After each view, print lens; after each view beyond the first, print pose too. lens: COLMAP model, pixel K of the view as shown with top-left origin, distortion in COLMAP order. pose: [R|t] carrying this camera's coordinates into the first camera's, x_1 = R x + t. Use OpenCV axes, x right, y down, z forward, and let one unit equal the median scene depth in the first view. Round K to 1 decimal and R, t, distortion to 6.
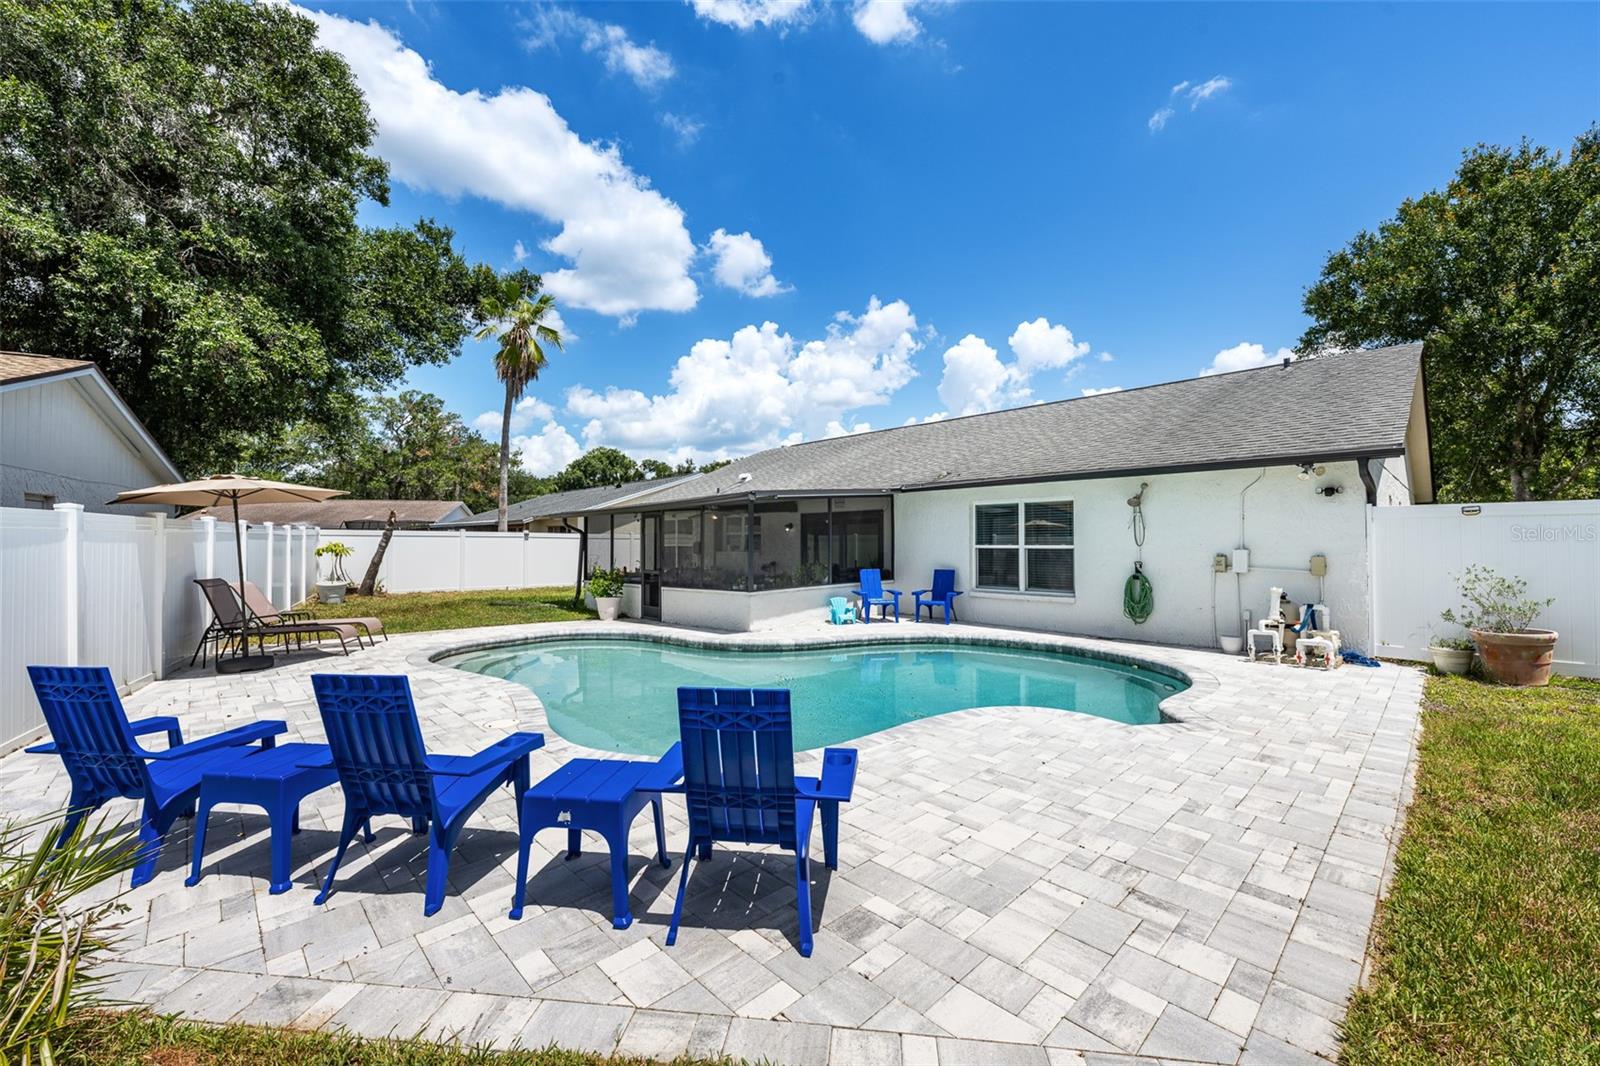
lens RADIAL K [[633.7, 0, 799.6], [0, 633.7, 530.8], [0, 0, 1]] dist [-0.000212, 0.000229]
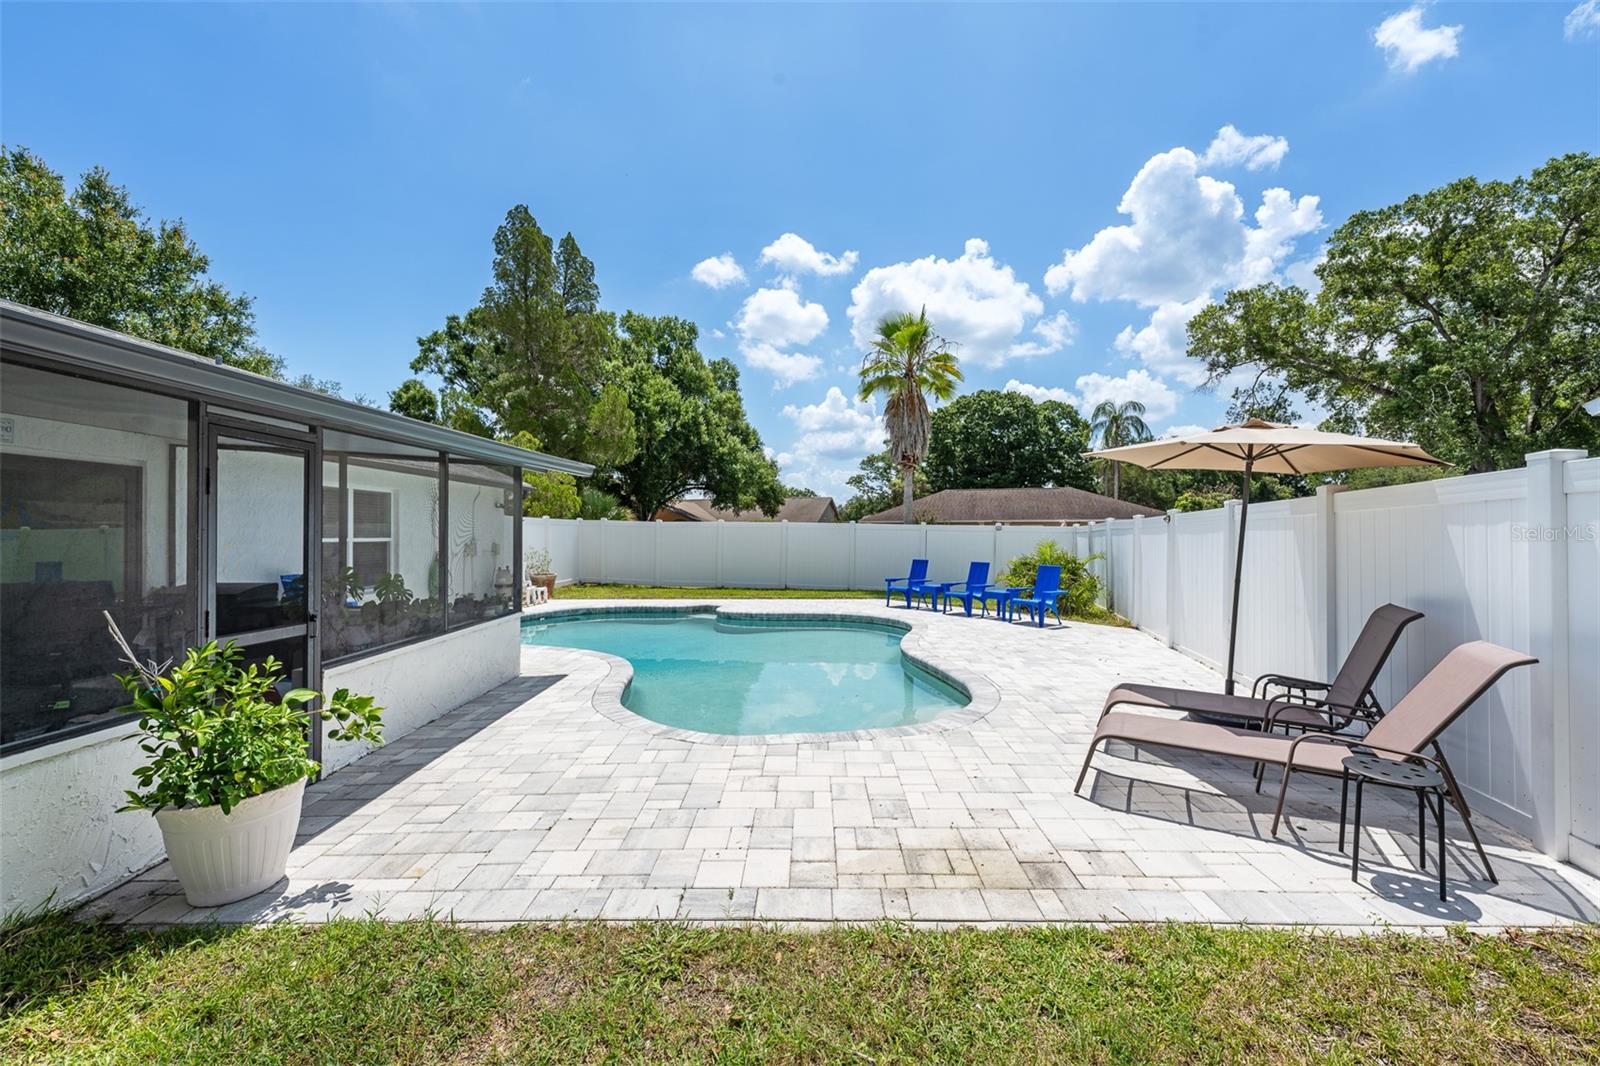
lens RADIAL K [[632.5, 0, 797.3], [0, 632.5, 532.3], [0, 0, 1]] dist [-0.000375, -0.000006]
pose [[-0.709242, 0.006092, 0.704939, -0.646307], [-0.011288, 0.999736, -0.019996, 0.024040], [-0.704875, -0.022139, -0.708986, 1.118773]]
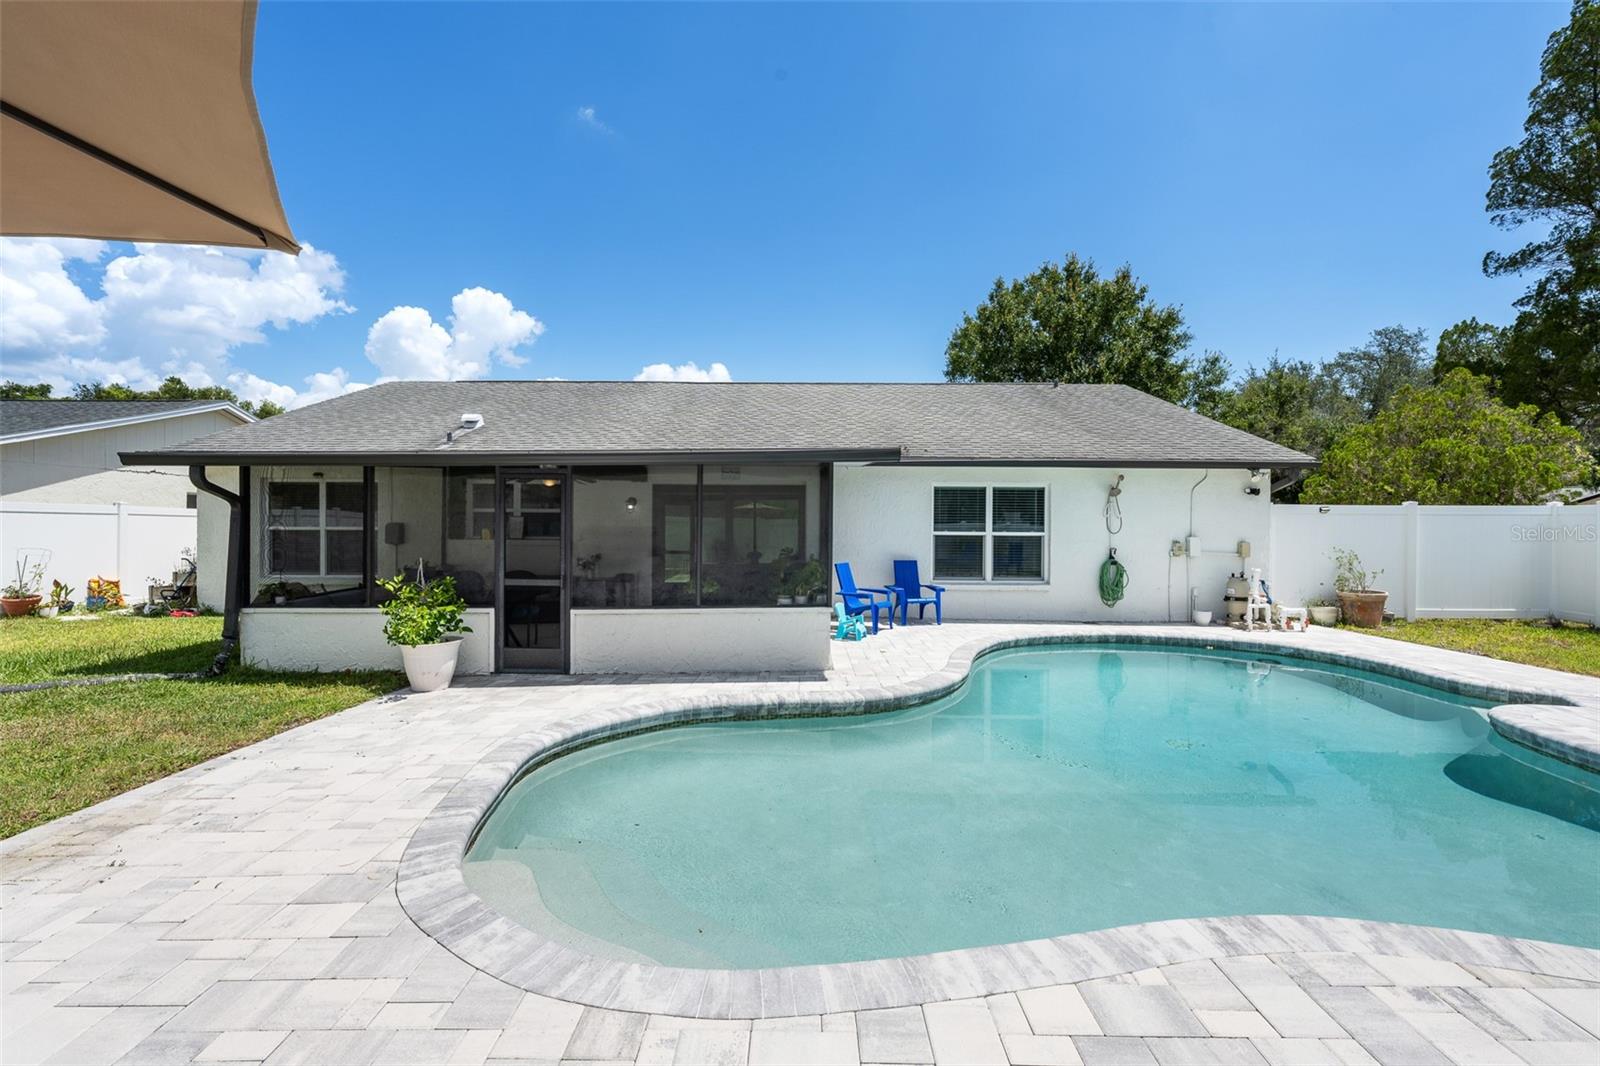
lens RADIAL K [[639.6, 0, 799.2], [0, 639.6, 530.7], [0, 0, 1]] dist [0.000270, -0.000323]
pose [[0.693136, 0.001228, 0.720806, -0.498279], [-0.021563, 0.999586, 0.019032, 0.008534], [-0.720484, -0.028734, 0.692876, 0.517831]]
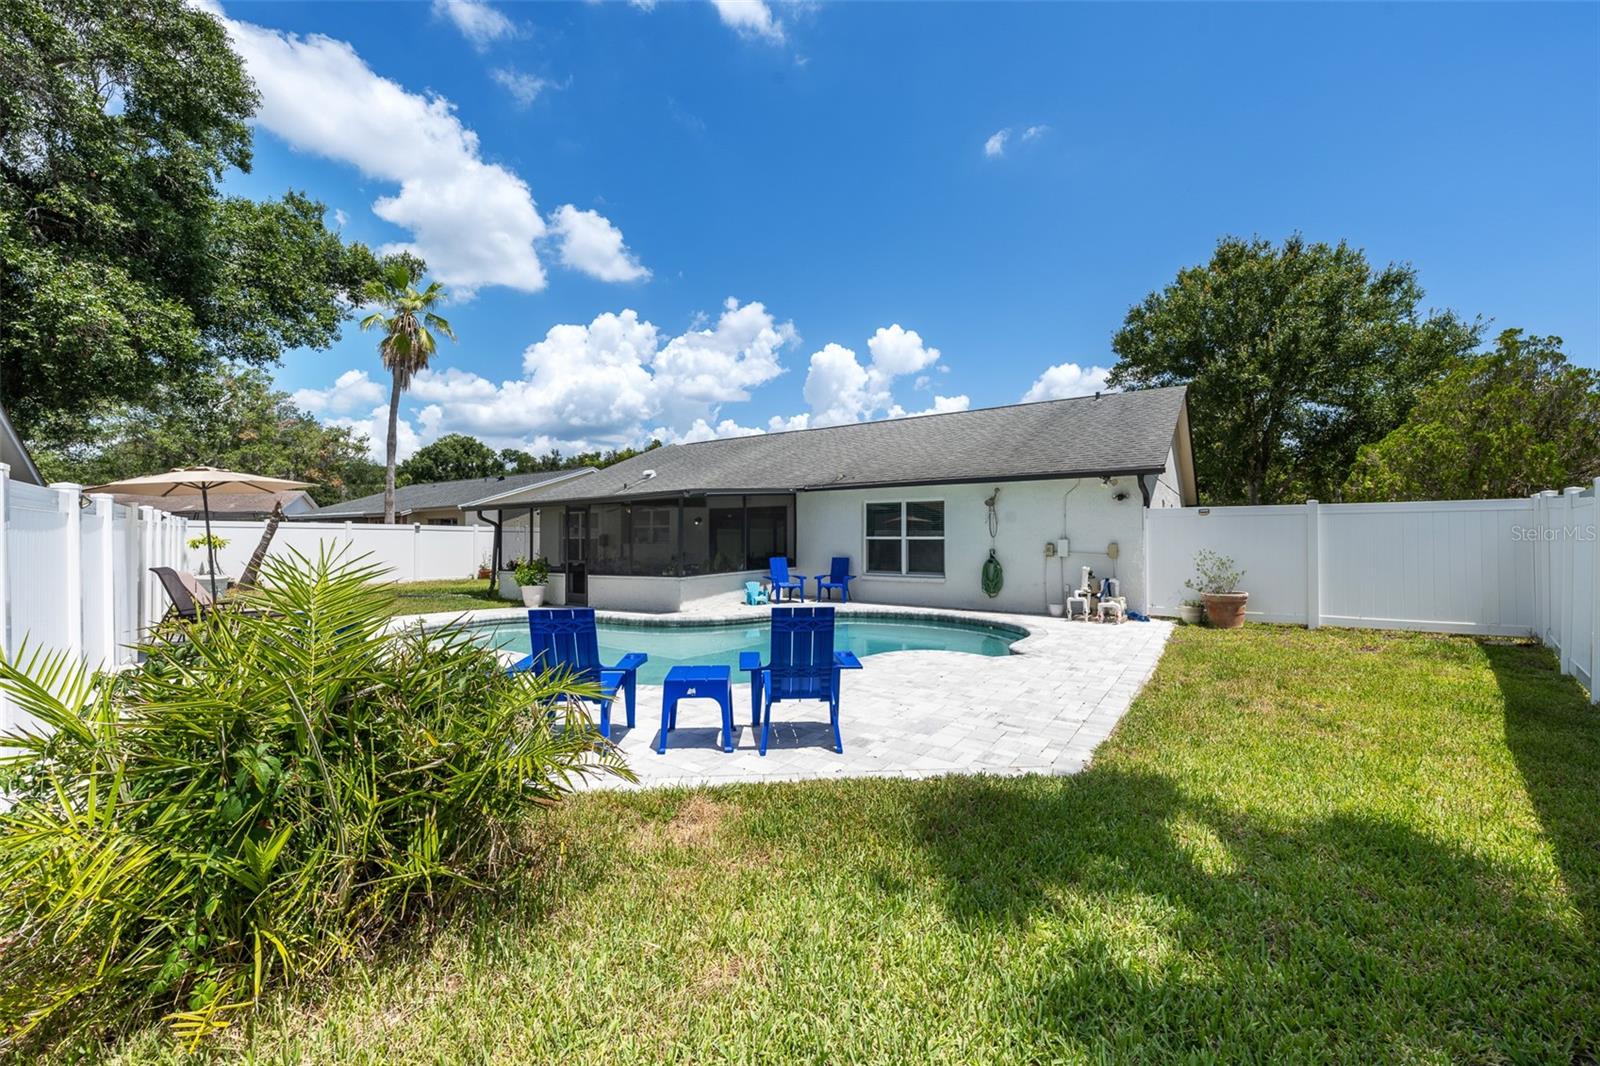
lens RADIAL K [[633.7, 0, 799.6], [0, 633.7, 530.8], [0, 0, 1]] dist [-0.000212, 0.000229]
pose [[0.978609, 0.003041, 0.205707, -0.091071], [-0.004632, 0.999963, 0.007254, 0.003289], [-0.205678, -0.008052, 0.978587, -0.143149]]
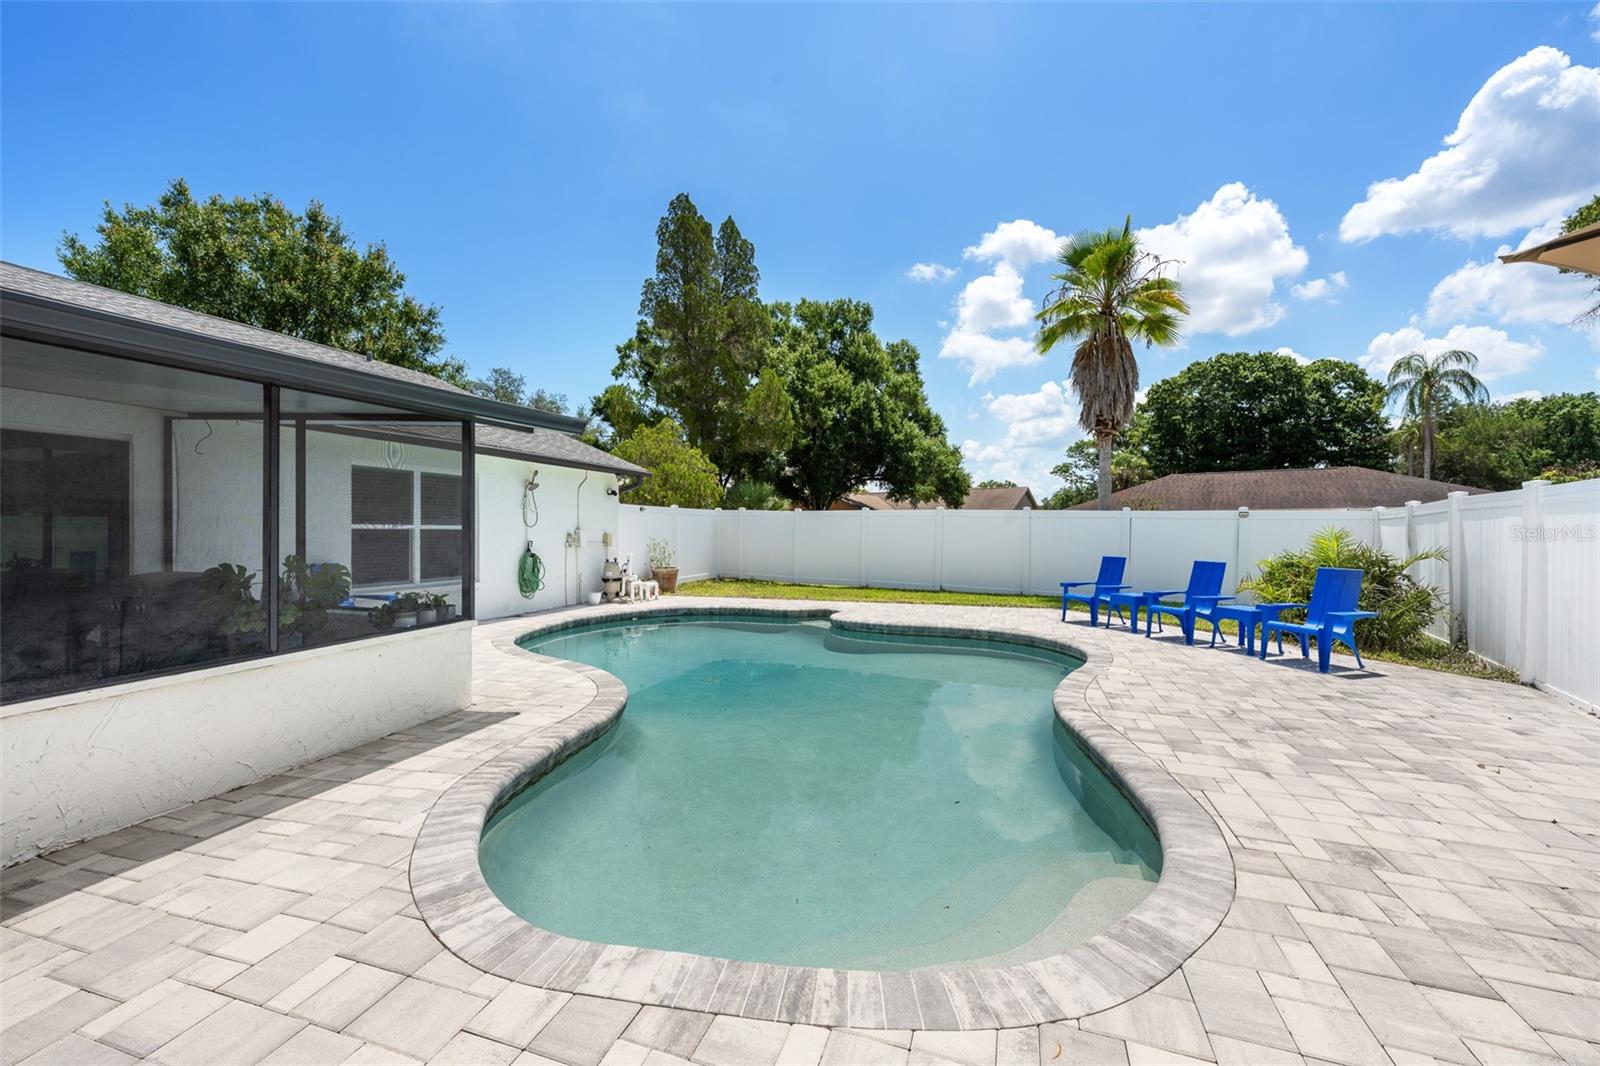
lens RADIAL K [[631.8, 0, 799.7], [0, 631.8, 531.2], [0, 0, 1]] dist [0.001034, -0.000276]
pose [[-0.462571, 0.002723, 0.886578, -0.534115], [-0.015359, 0.999821, -0.011084, 0.030210], [-0.886449, -0.018744, -0.462446, 0.891727]]
